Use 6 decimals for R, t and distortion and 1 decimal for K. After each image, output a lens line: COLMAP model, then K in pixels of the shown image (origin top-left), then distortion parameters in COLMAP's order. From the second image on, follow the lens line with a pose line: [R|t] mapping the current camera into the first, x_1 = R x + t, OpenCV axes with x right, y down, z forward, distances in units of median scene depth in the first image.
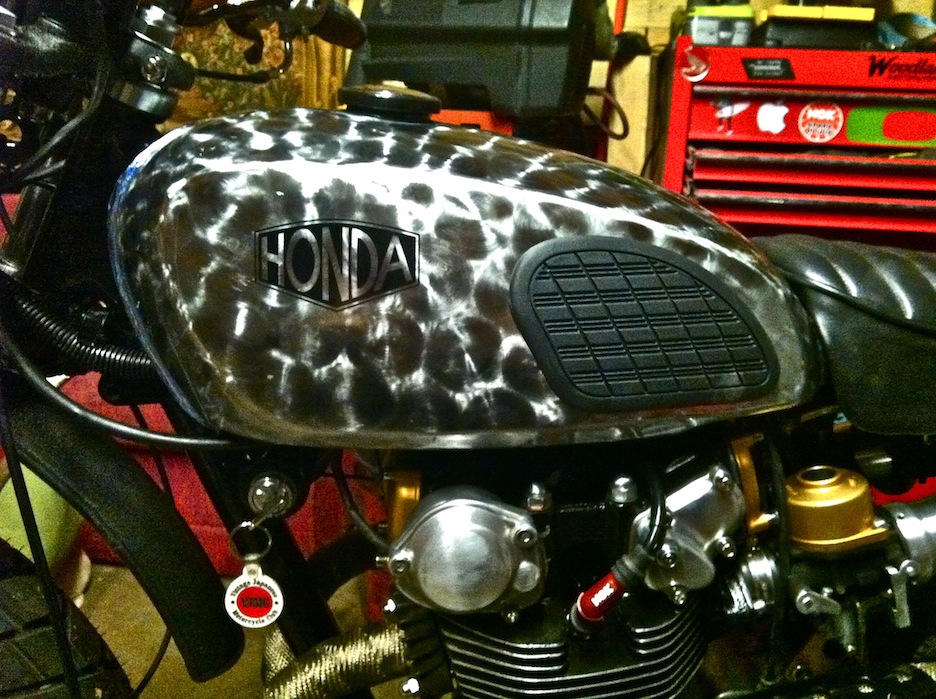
lens RADIAL K [[891.8, 0, 465.5], [0, 891.8, 342.1], [0, 0, 1]] dist [-0.003888, 0.000000]
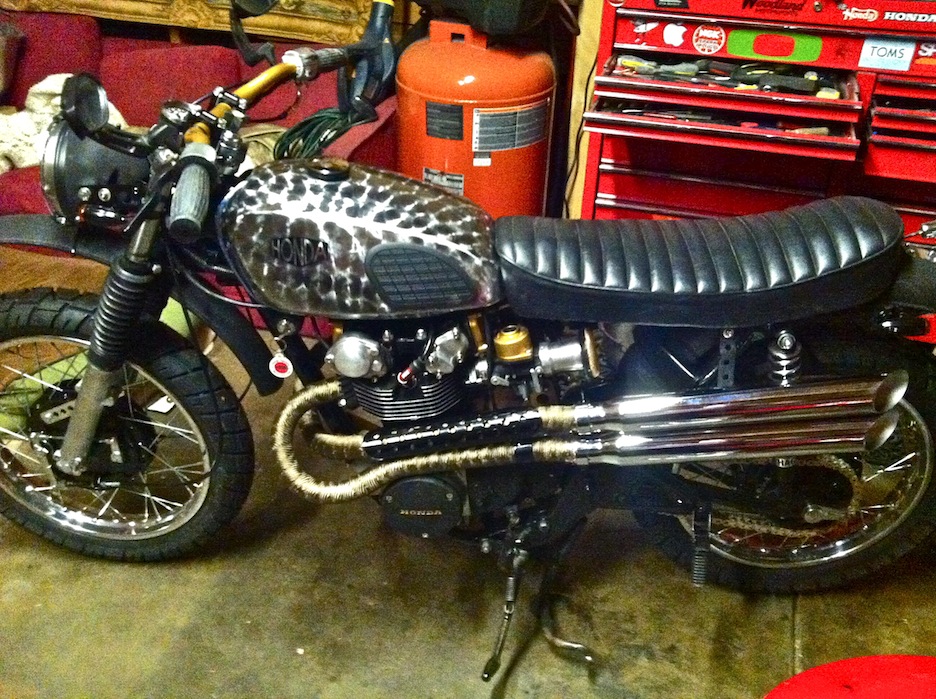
lens RADIAL K [[891.8, 0, 467.2], [0, 891.8, 348.2], [0, 0, 1]] dist [-0.003888, 0.000000]
pose [[0.992570, 0.053592, -0.109237, 0.566017], [-0.019372, 0.955930, 0.292957, -0.516893], [0.120123, -0.288664, 0.949865, -1.329980]]
